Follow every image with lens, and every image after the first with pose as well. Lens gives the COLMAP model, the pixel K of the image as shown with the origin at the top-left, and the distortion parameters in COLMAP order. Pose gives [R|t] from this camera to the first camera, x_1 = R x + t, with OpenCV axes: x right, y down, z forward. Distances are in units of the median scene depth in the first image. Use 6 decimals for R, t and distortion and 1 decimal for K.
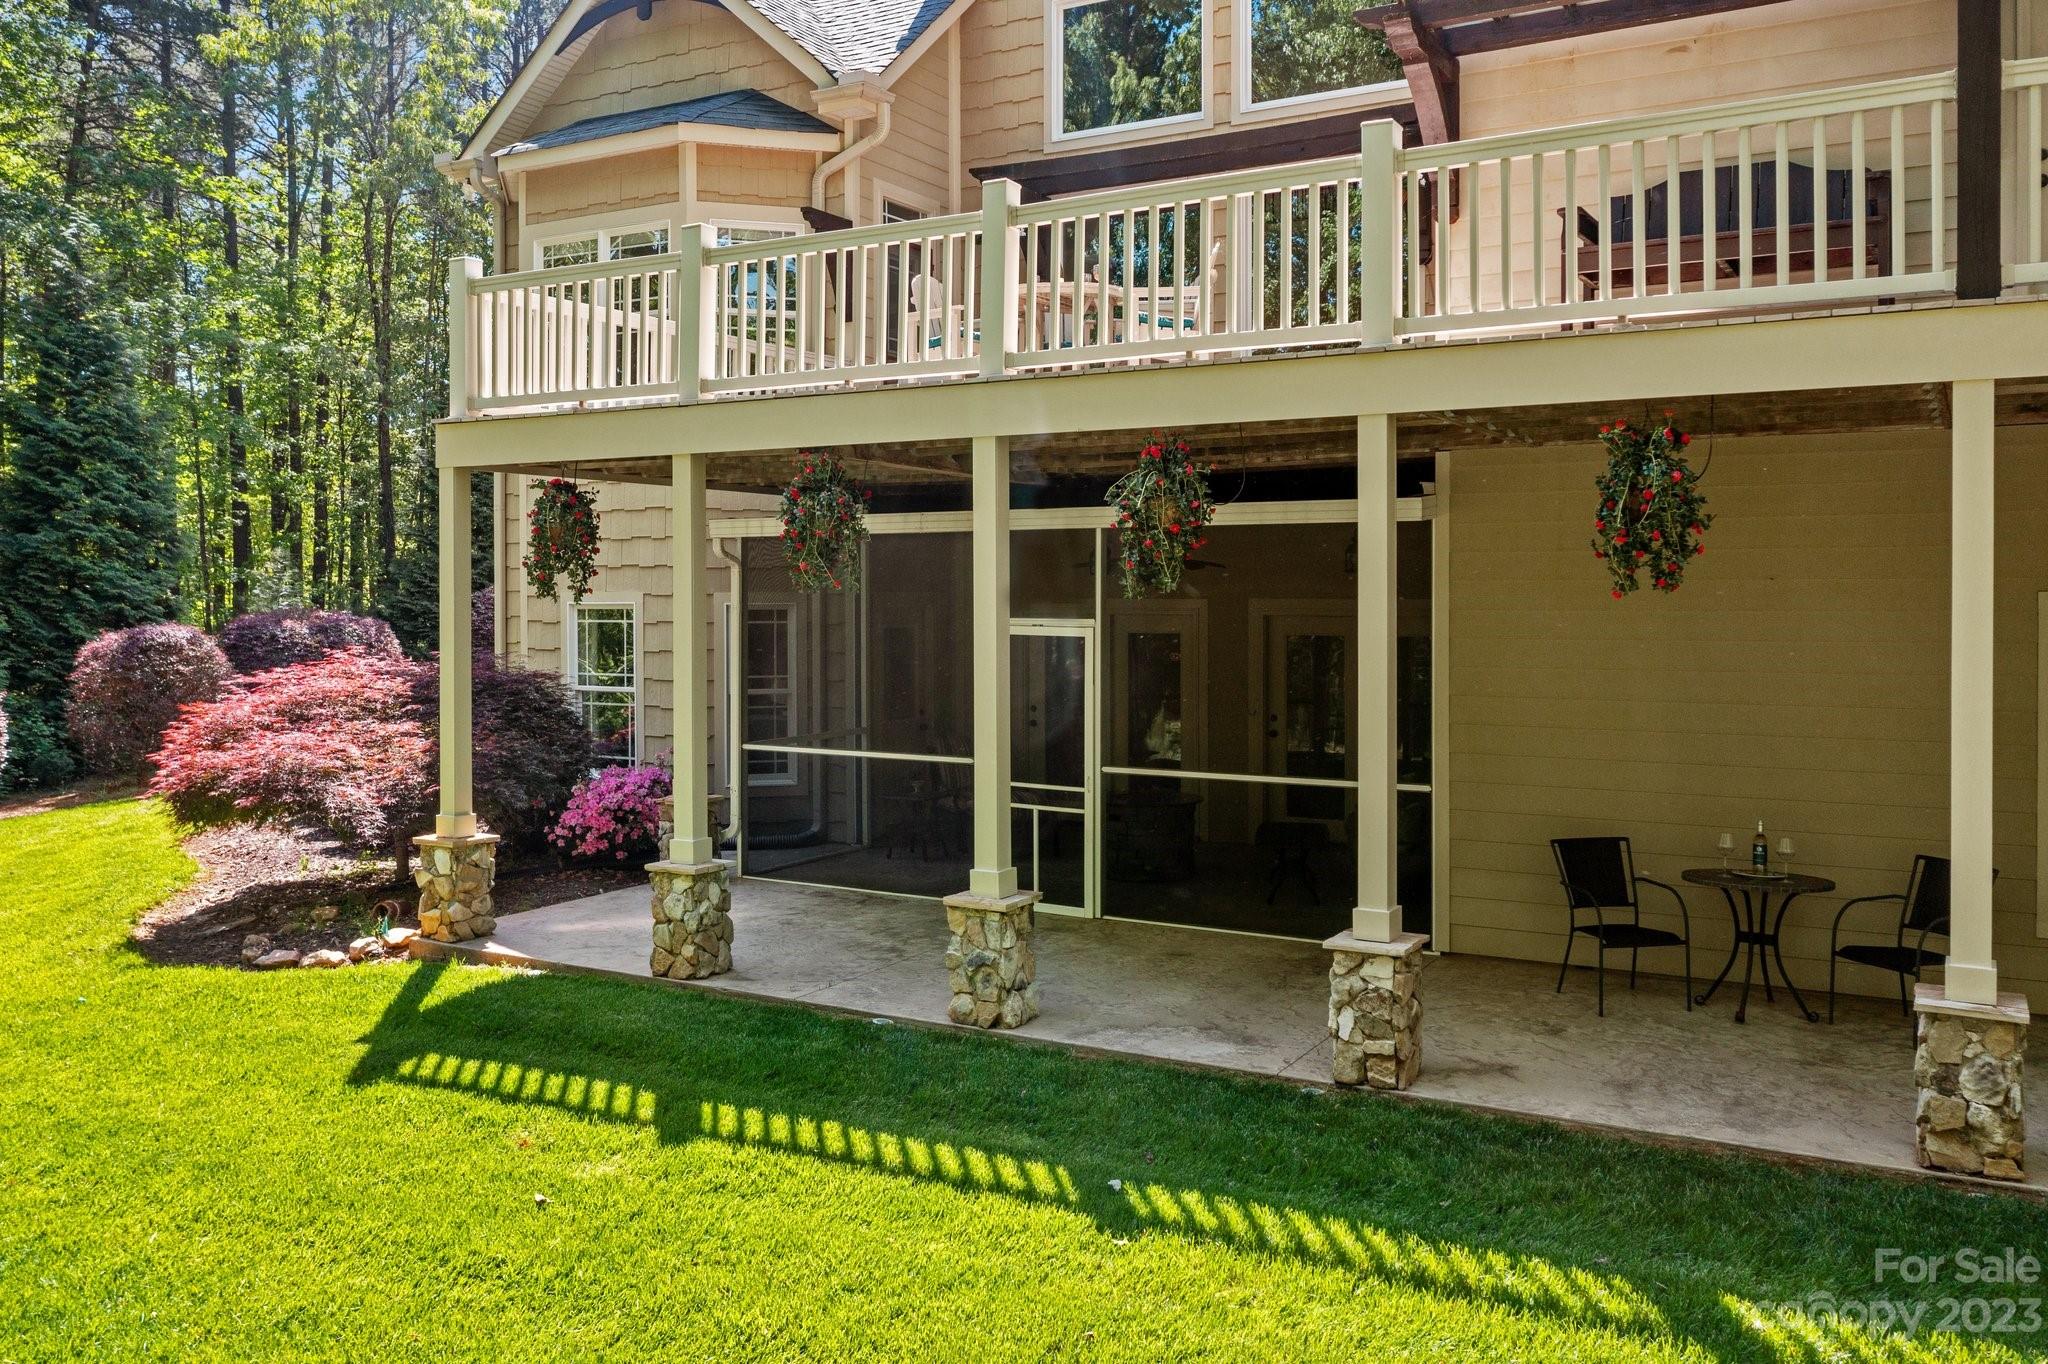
lens RADIAL K [[1646.3, 0, 1018.9], [0, 1646.3, 599.5], [0, 0, 1]] dist [-0.025231, 0.003146]
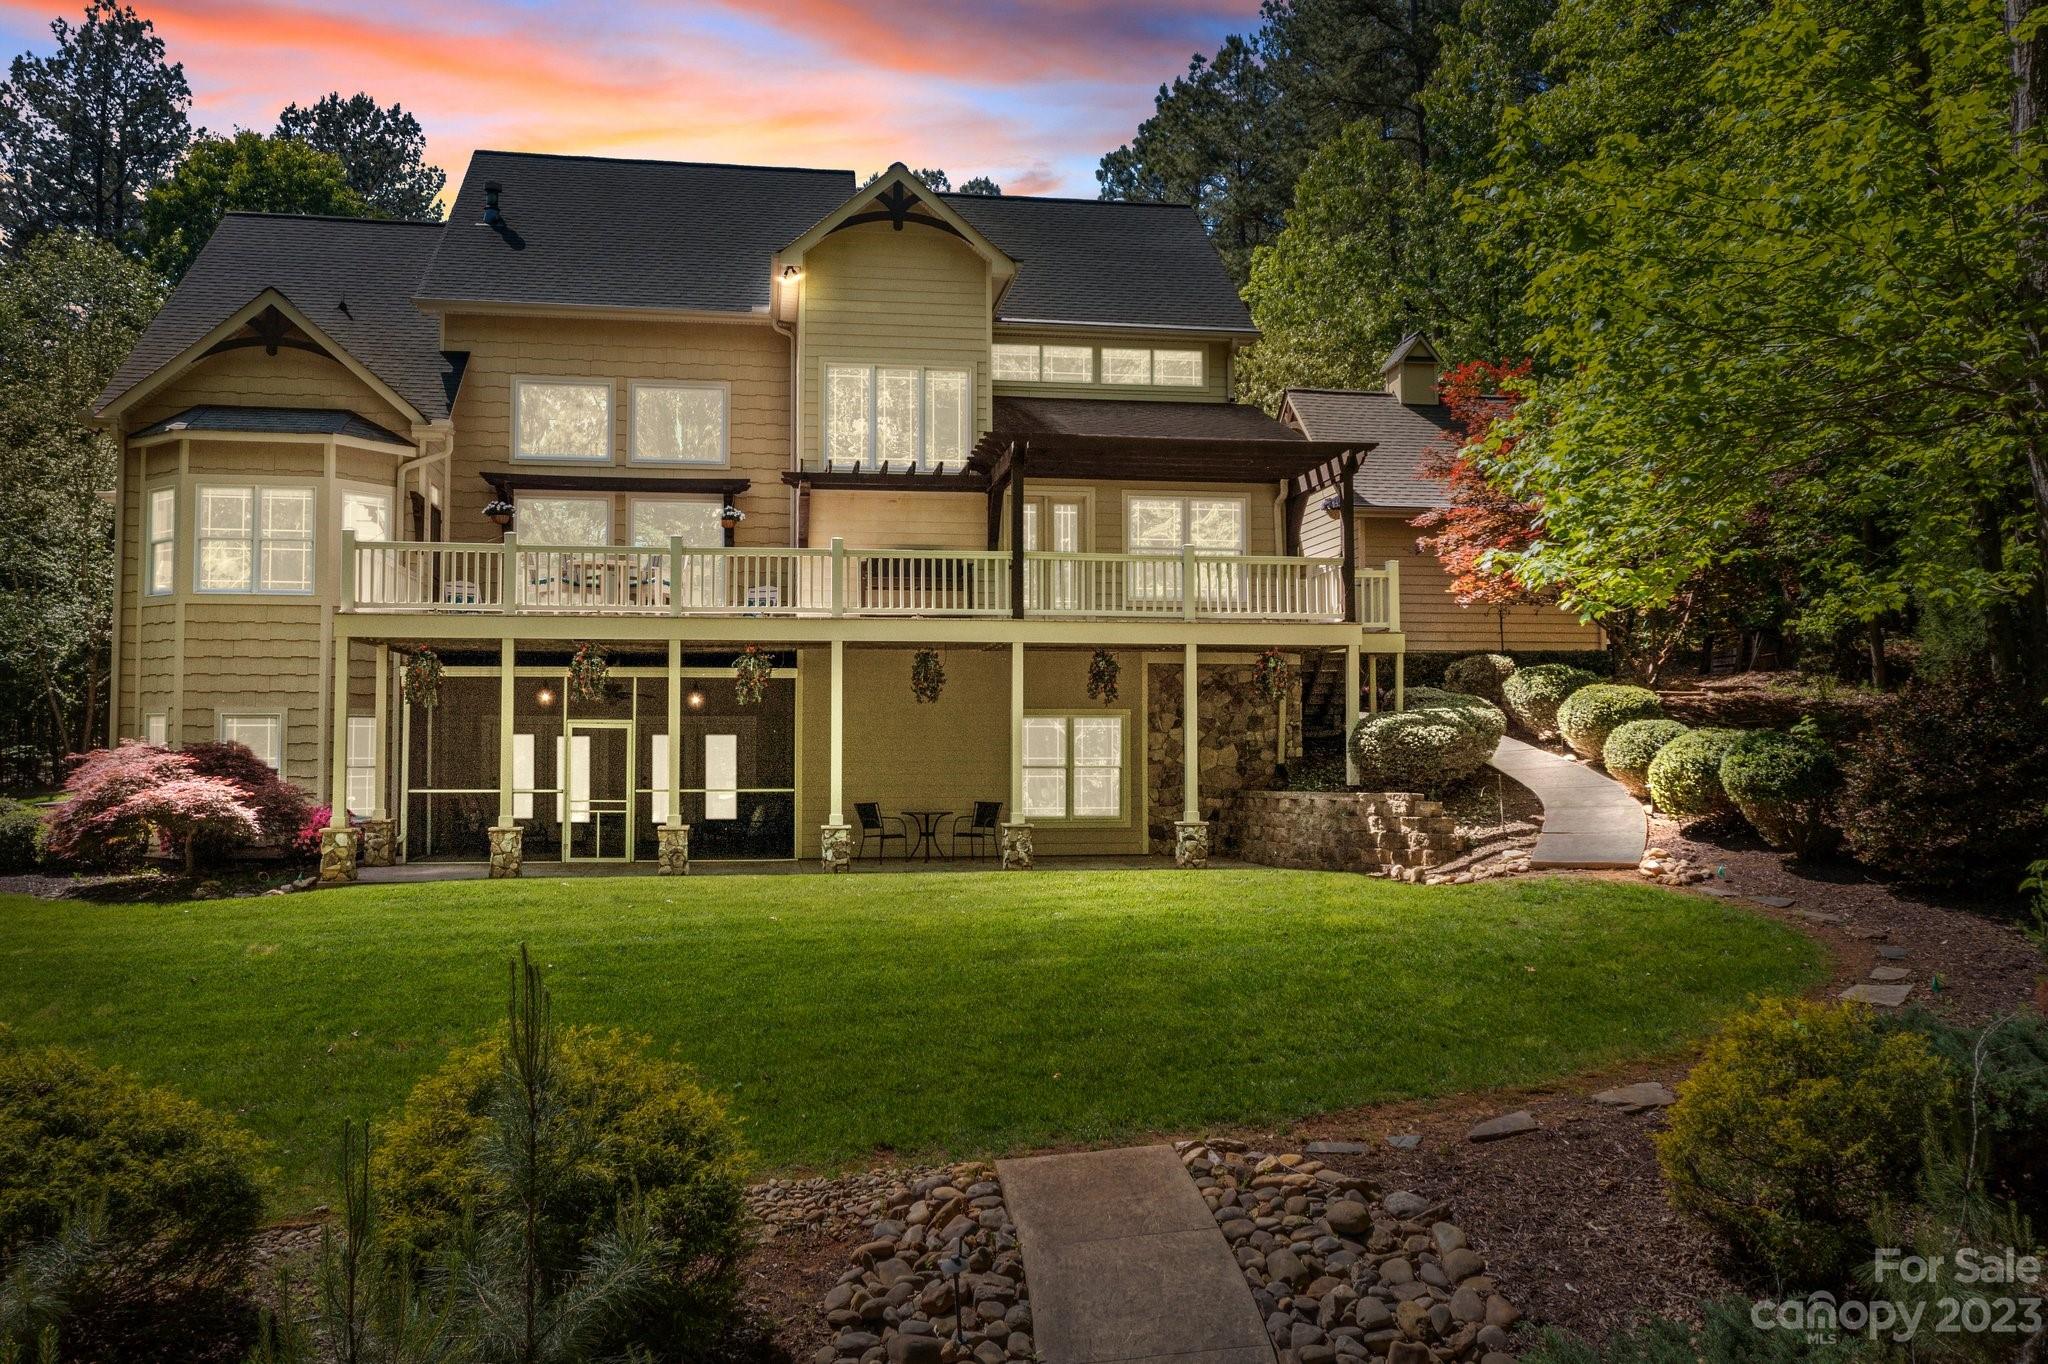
lens RADIAL K [[1646.3, 0, 1014.5], [0, 1646.3, 682.7], [0, 0, 1]] dist [-0.025231, 0.003146]
pose [[0.769362, 0.031381, 0.638042, -1.138599], [0.002694, 0.998624, -0.052364, 0.092379], [-0.638807, 0.042006, 0.768219, -1.156540]]
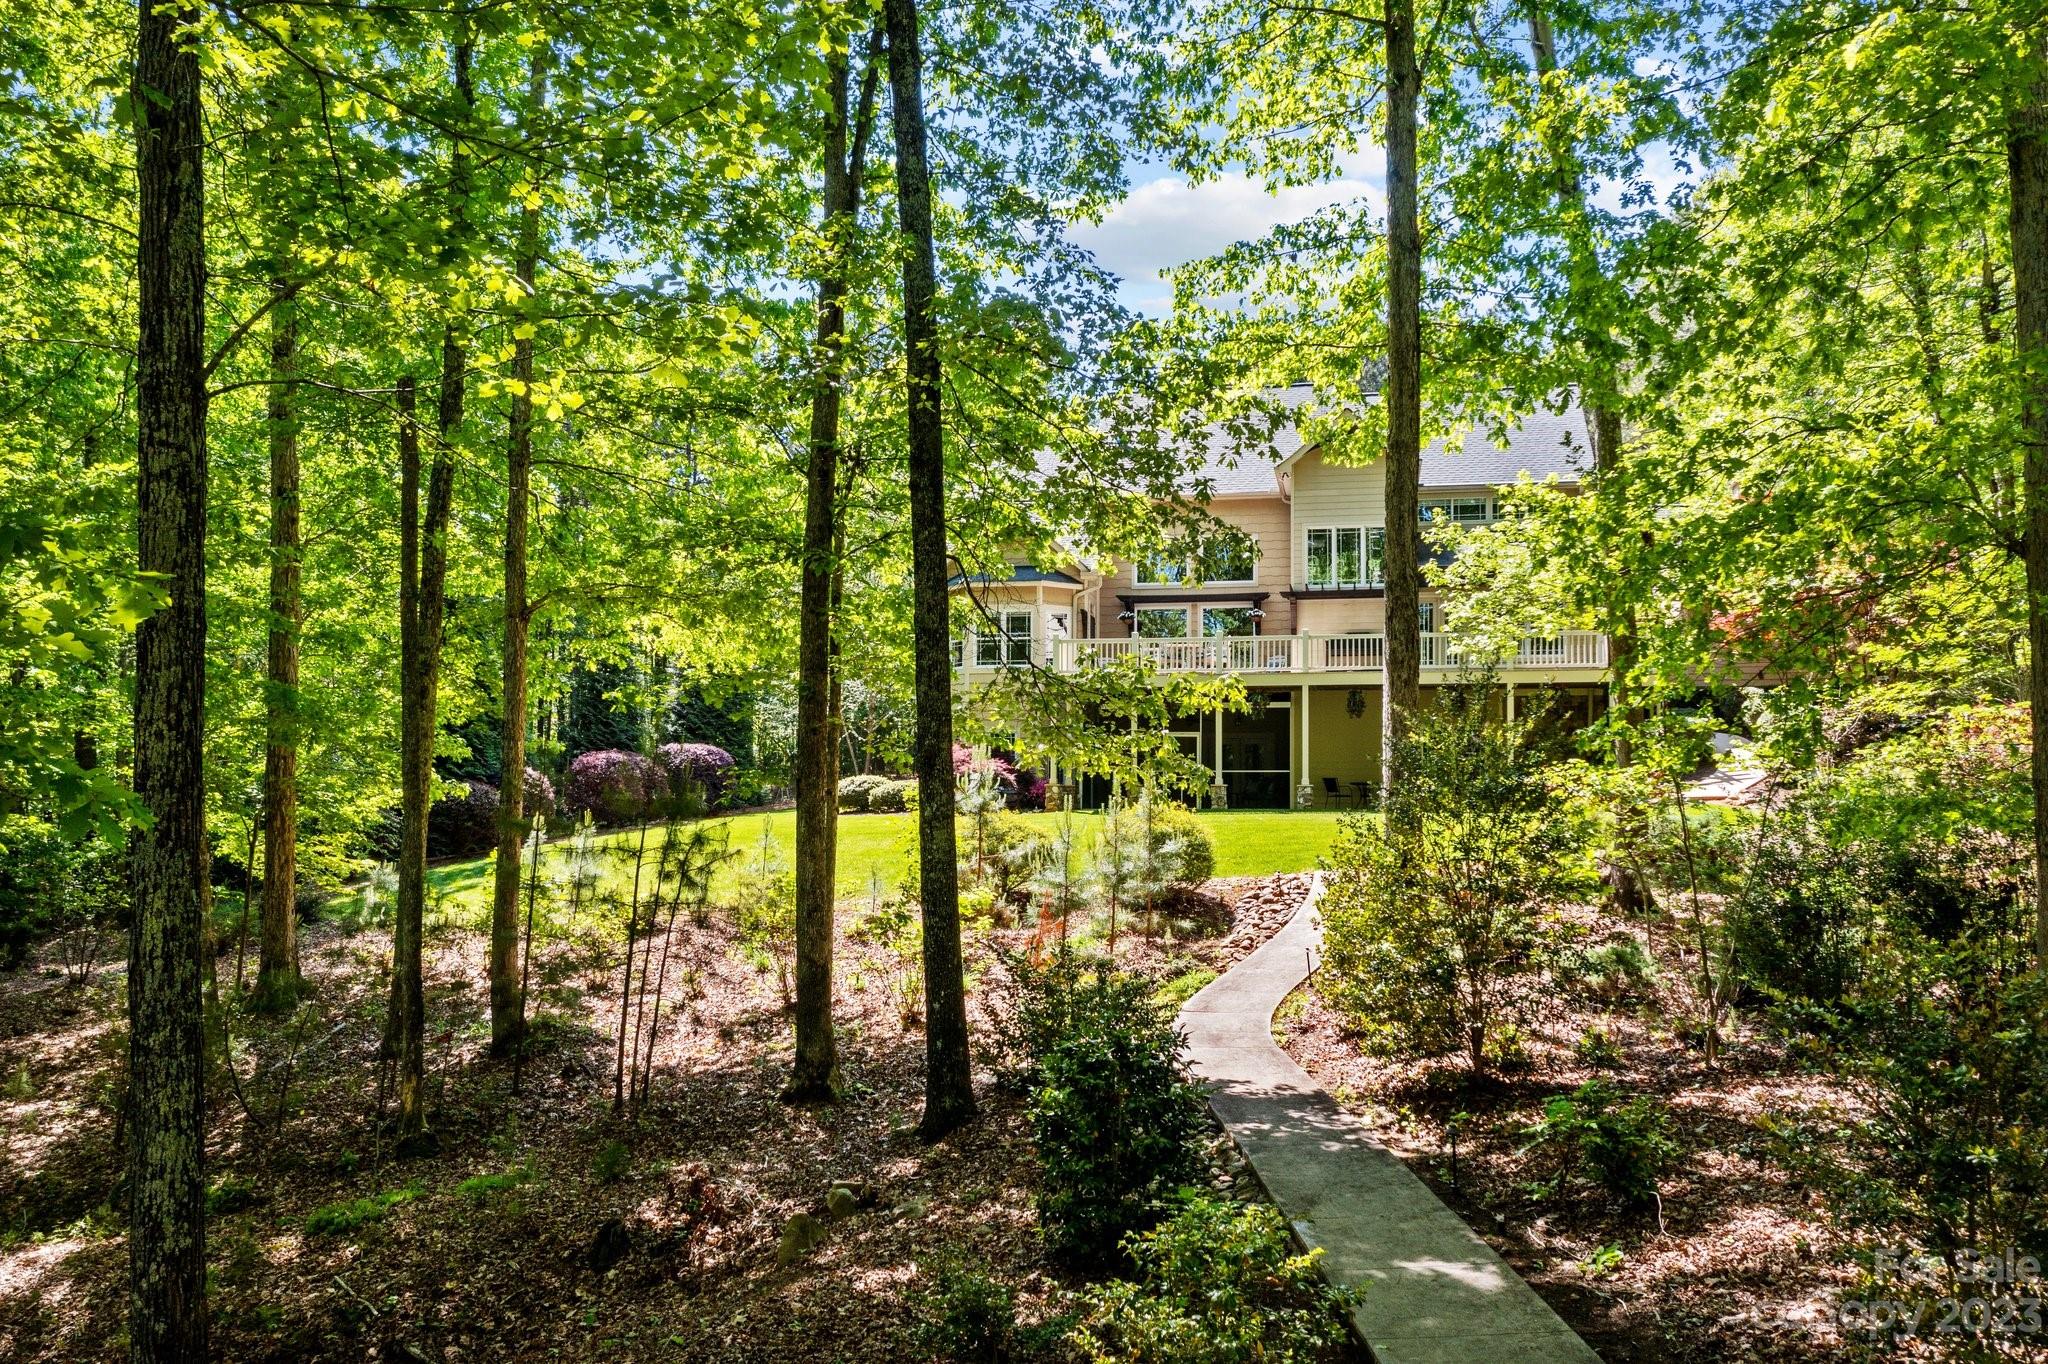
lens RADIAL K [[1646.3, 0, 1022.0], [0, 1646.3, 688.9], [0, 0, 1]] dist [-0.025231, 0.003146]
pose [[0.943641, 0.034062, 0.329214, -1.990158], [-0.008060, 0.996760, -0.080026, 0.273882], [-0.330873, 0.072863, 0.940858, -3.068712]]
